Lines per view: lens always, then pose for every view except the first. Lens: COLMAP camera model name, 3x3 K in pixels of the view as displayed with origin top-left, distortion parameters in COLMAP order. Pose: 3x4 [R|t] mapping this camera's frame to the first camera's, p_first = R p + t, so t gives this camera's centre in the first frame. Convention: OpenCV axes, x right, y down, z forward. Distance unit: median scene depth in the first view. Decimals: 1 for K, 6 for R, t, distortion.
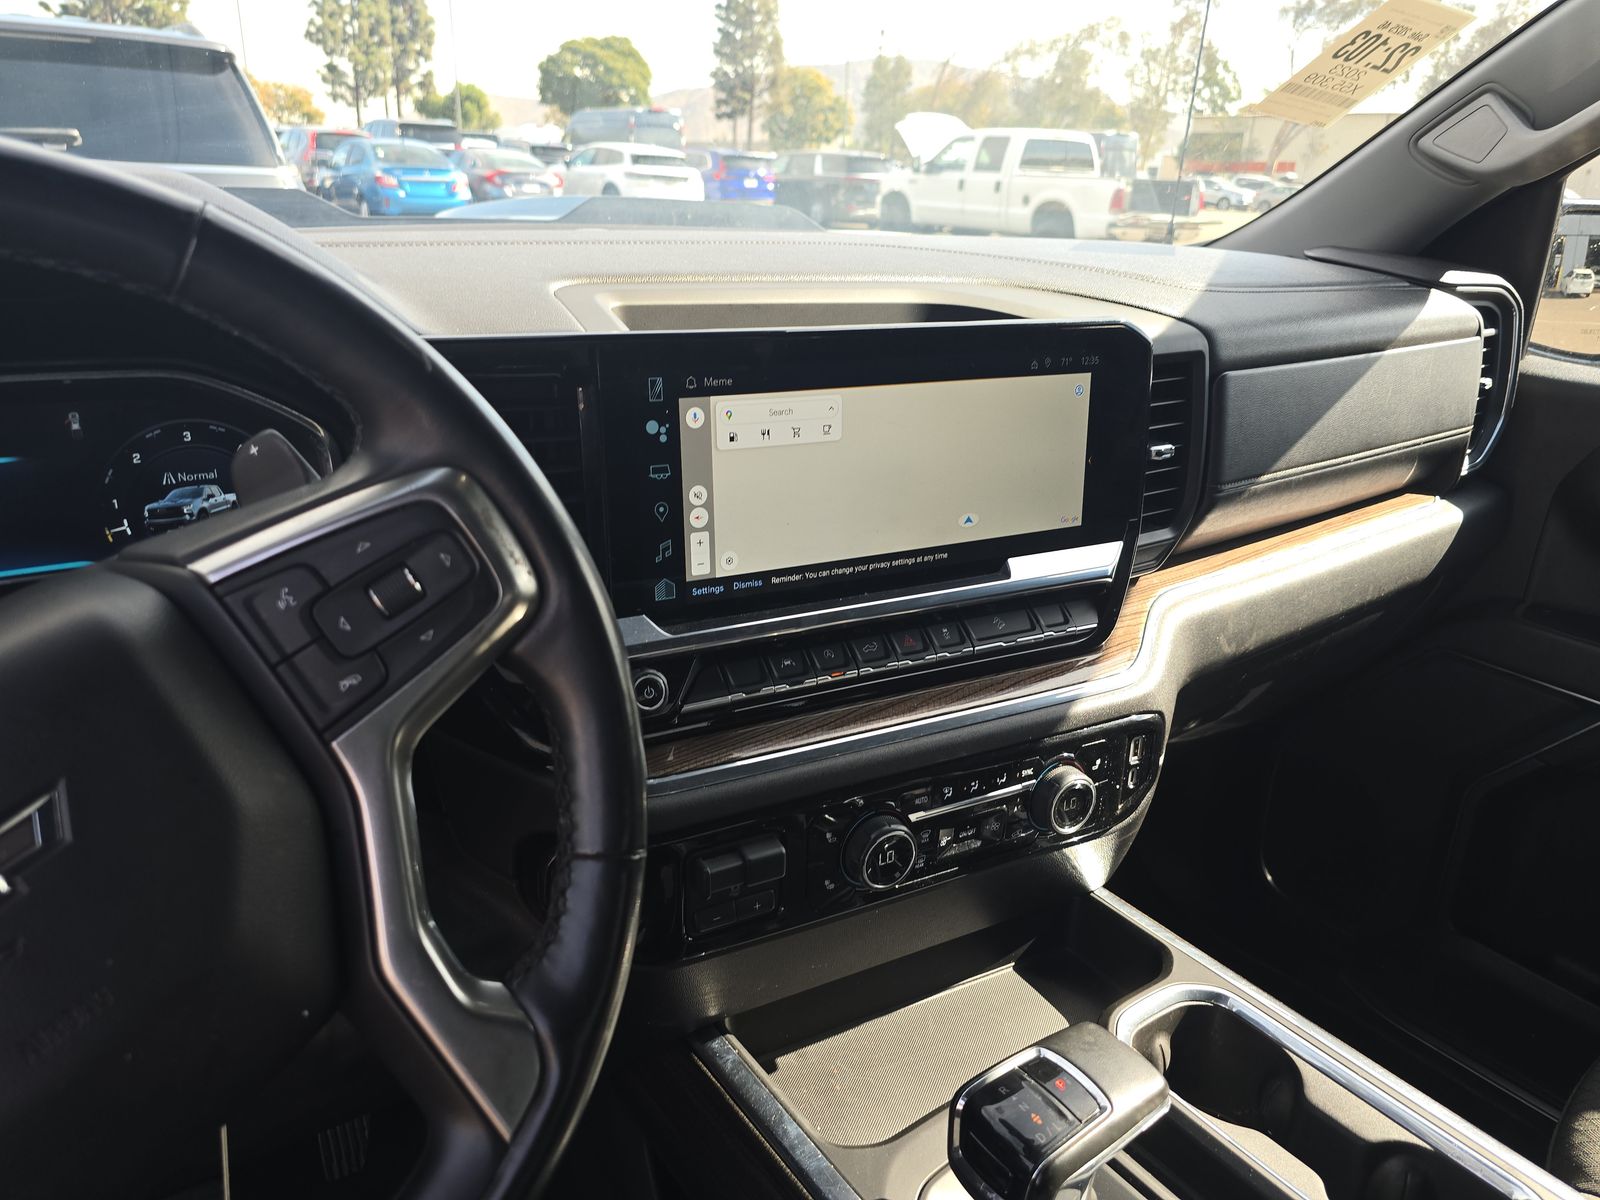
lens RADIAL K [[1091.8, 0, 801.7], [0, 1091.8, 593.5], [0, 0, 1]] dist [0.052094, -0.049817]
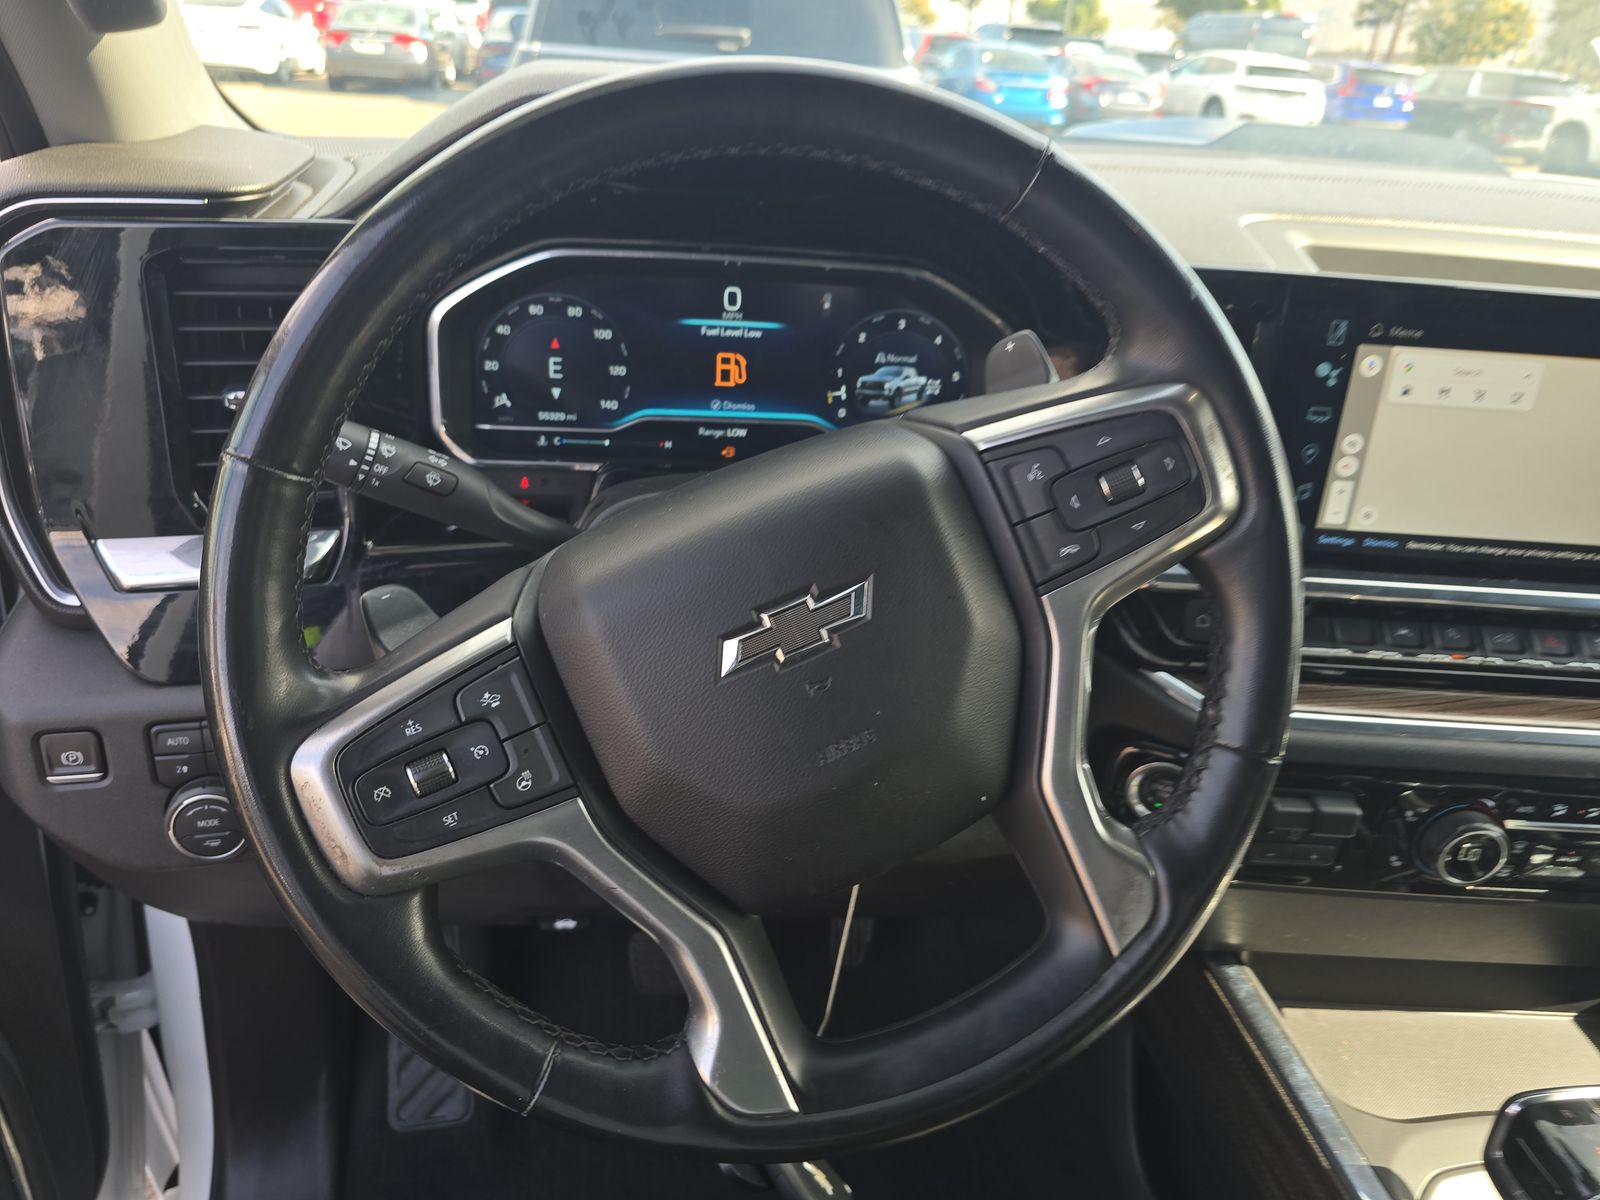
lens RADIAL K [[1091.8, 0, 812.0], [0, 1091.8, 590.8], [0, 0, 1]] dist [0.052094, -0.049817]
pose [[0.883258, 0.226328, -0.410647, -0.090266], [-0.198690, 0.973935, 0.109423, 0.027950], [0.424709, -0.015058, 0.905205, -0.118502]]
